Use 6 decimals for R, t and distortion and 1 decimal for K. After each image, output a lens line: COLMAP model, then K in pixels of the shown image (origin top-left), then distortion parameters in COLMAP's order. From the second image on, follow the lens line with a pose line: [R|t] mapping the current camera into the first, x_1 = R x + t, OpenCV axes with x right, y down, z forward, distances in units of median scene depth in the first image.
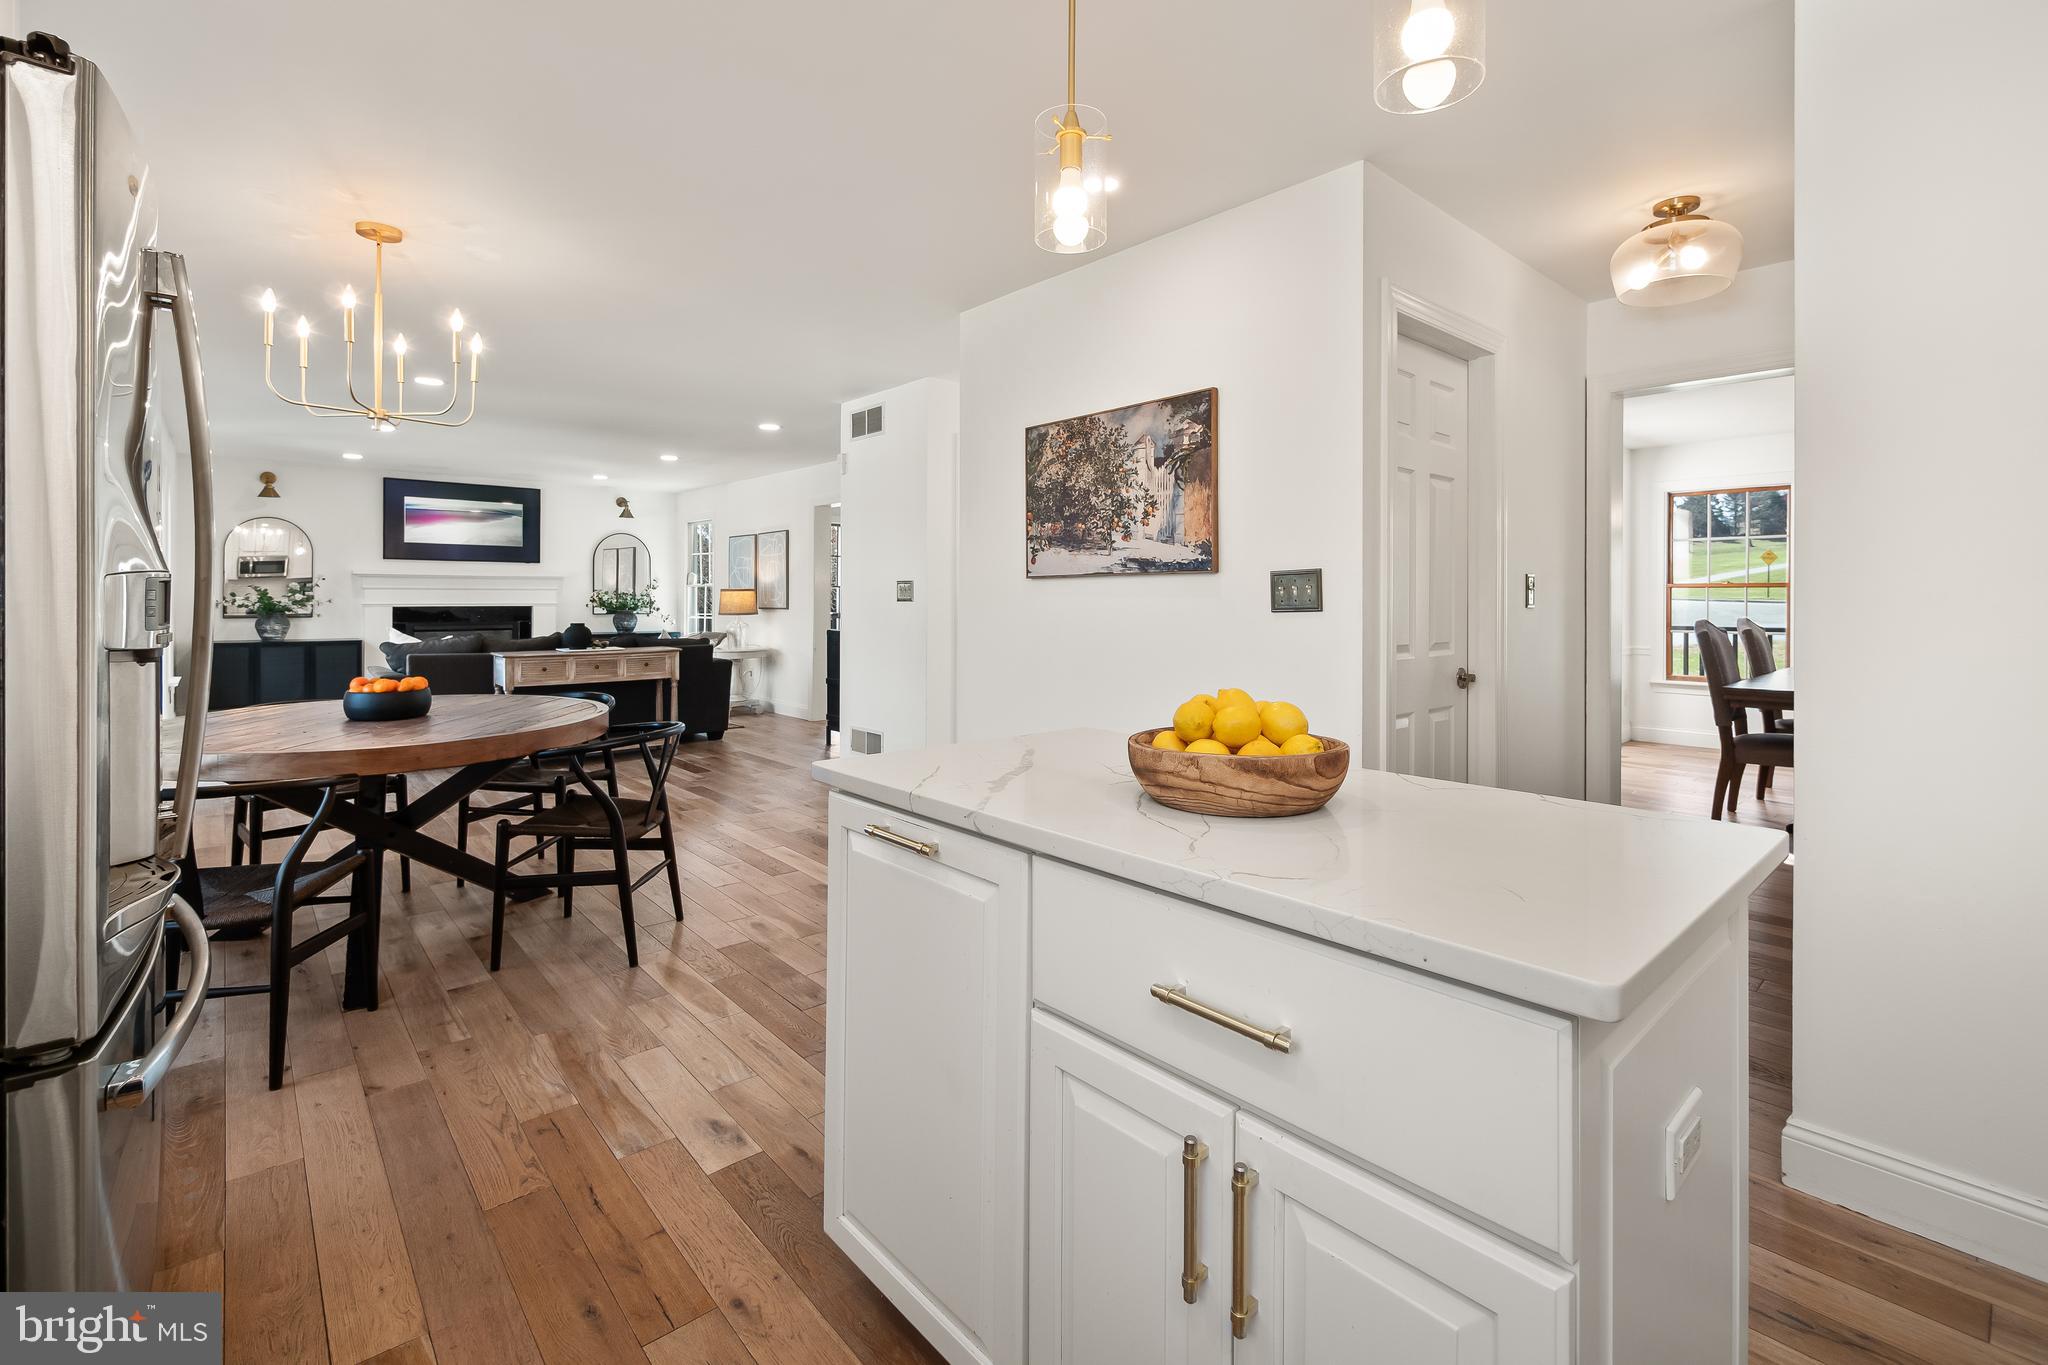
lens RADIAL K [[863.2, 0, 982.2], [0, 863.2, 593.1], [0, 0, 1]] dist [-0.008235, 0.001340]
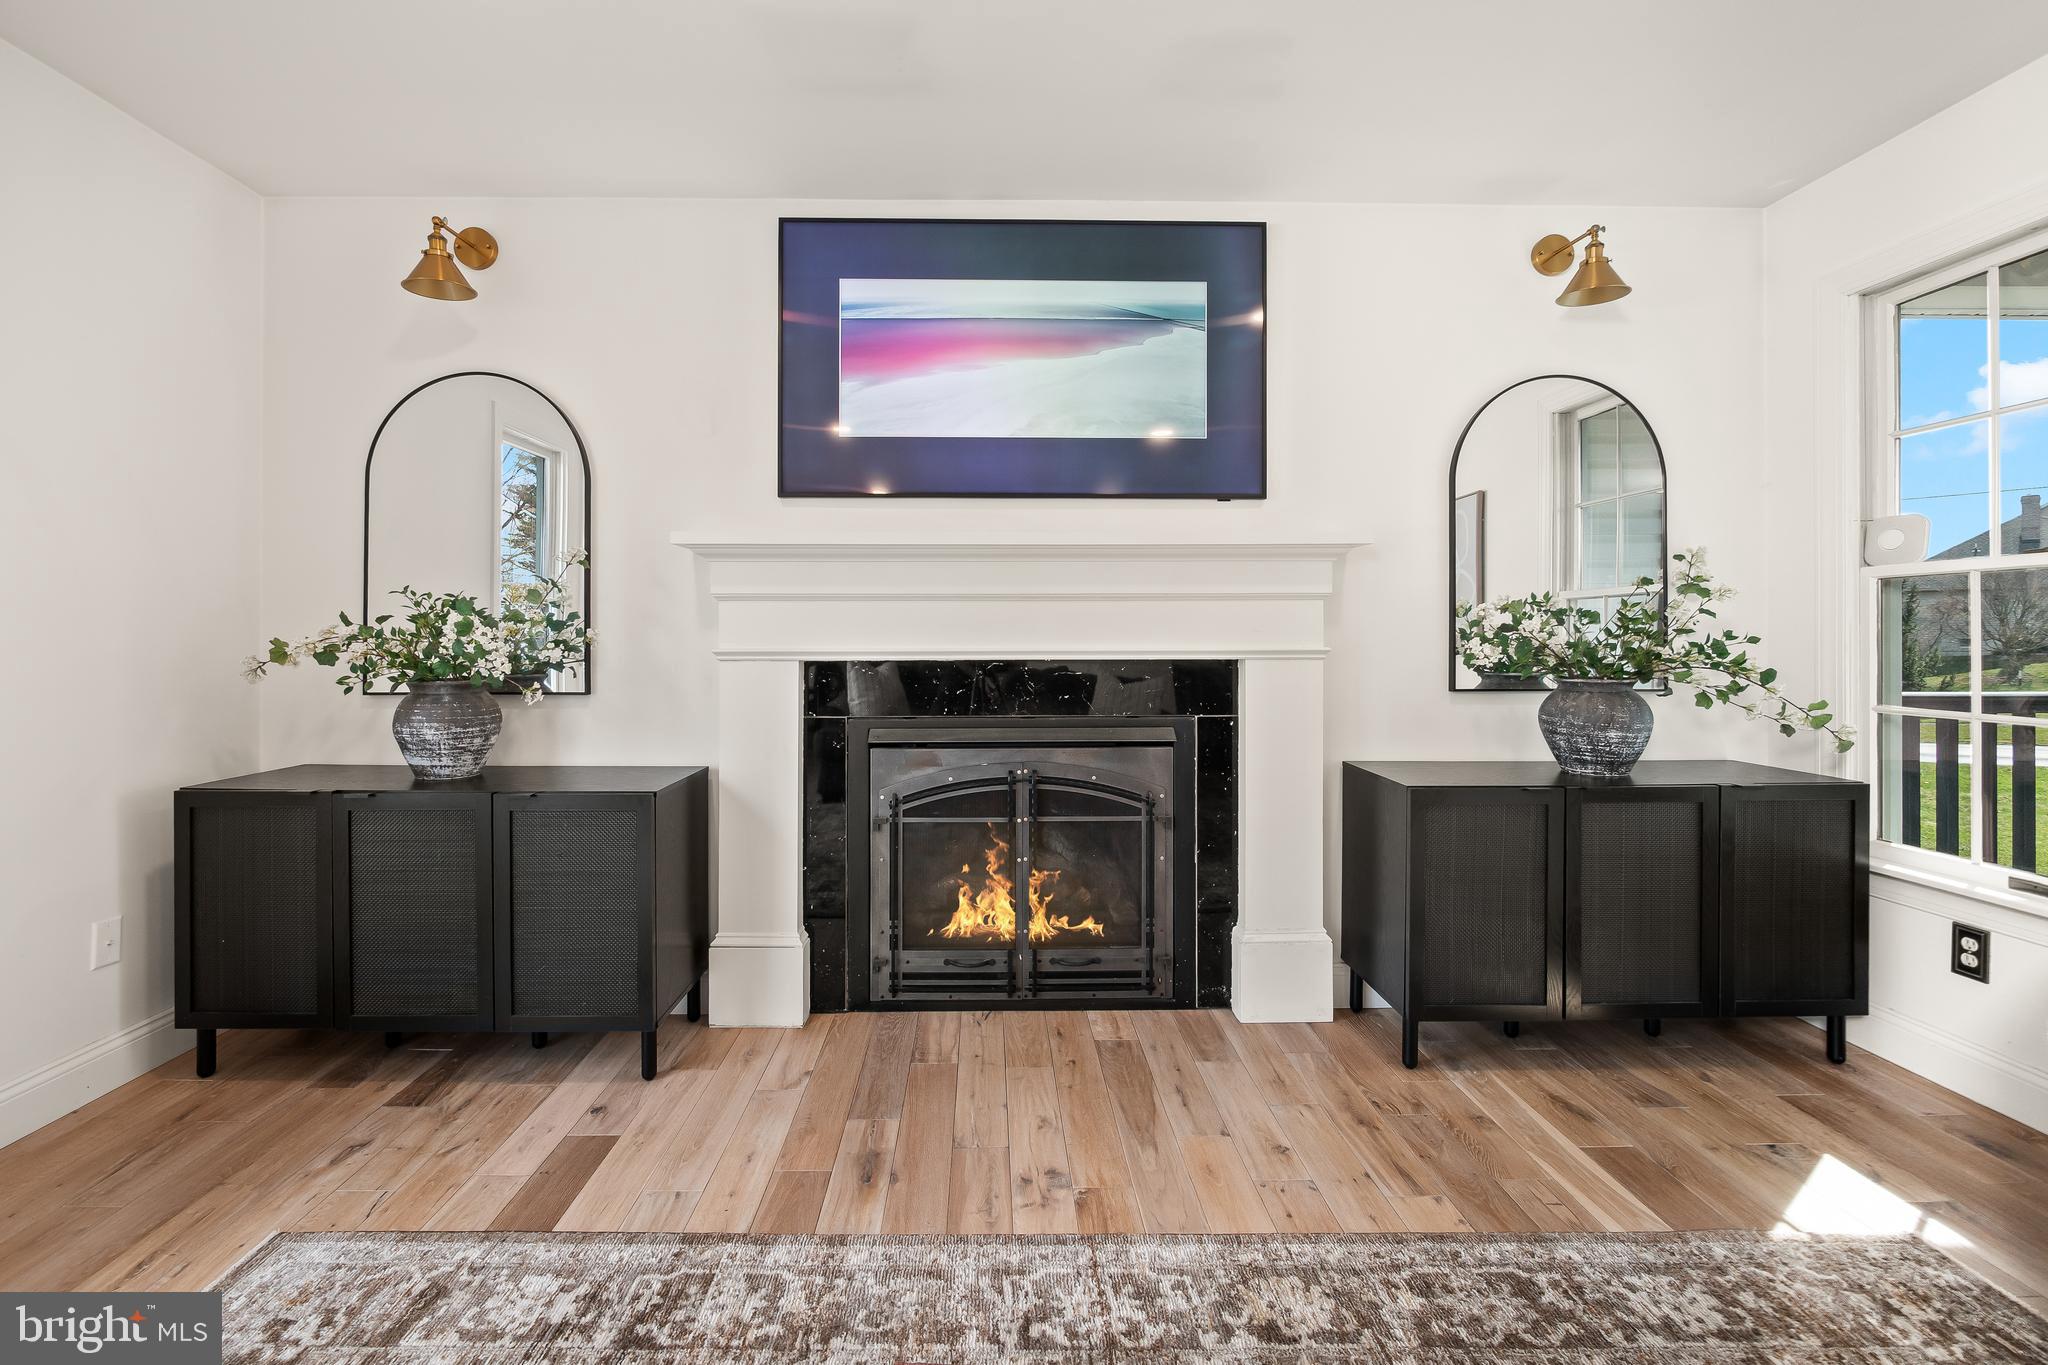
lens RADIAL K [[863.2, 0, 1003.9], [0, 863.2, 638.3], [0, 0, 1]] dist [-0.008235, 0.001340]
pose [[0.765293, -0.005212, -0.643661, -0.439690], [0.005647, 0.999983, -0.001383, 0.009010], [0.643657, -0.002577, 0.765309, 0.808143]]
